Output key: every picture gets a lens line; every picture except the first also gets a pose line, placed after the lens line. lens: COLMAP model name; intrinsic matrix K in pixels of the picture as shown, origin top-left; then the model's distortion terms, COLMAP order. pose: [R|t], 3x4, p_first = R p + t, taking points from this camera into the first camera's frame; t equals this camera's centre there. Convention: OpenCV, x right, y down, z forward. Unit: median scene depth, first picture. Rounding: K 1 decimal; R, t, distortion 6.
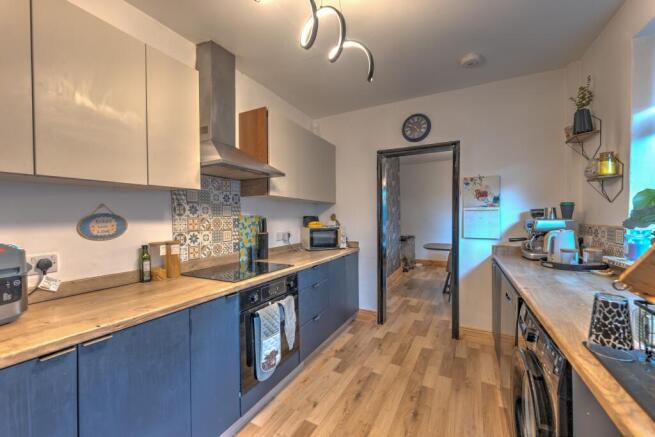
lens RADIAL K [[261.3, 0, 327.5], [0, 261.3, 218.3], [0, 0, 1]] dist [0.000868, 0.000013]
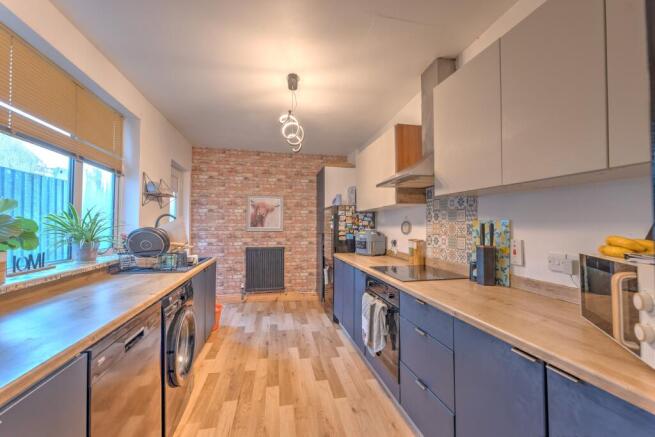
lens RADIAL K [[261.3, 0, 328.0], [0, 261.3, 221.5], [0, 0, 1]] dist [0.000868, 0.000013]
pose [[-0.765978, -0.002020, -0.642864, 0.619242], [0.001042, 0.999990, -0.004383, -0.005690], [0.642866, -0.004027, -0.765968, 1.565682]]
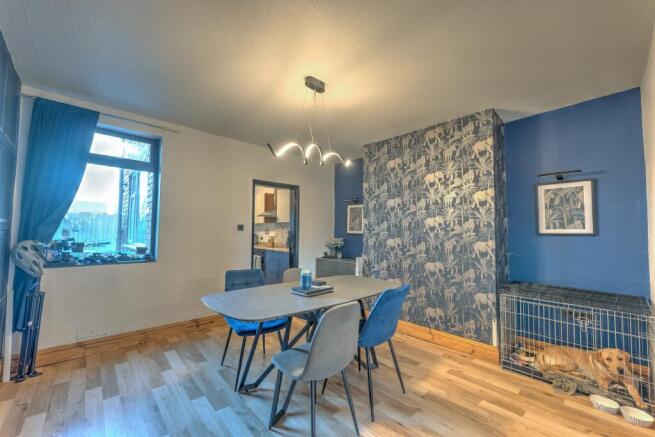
lens RADIAL K [[261.3, 0, 326.1], [0, 261.3, 218.6], [0, 0, 1]] dist [0.000868, 0.000013]
pose [[-0.330241, -0.037250, -0.943161, 2.409548], [-0.014653, 0.999303, -0.034336, -0.044116], [0.943783, 0.002481, -0.330556, 2.642435]]
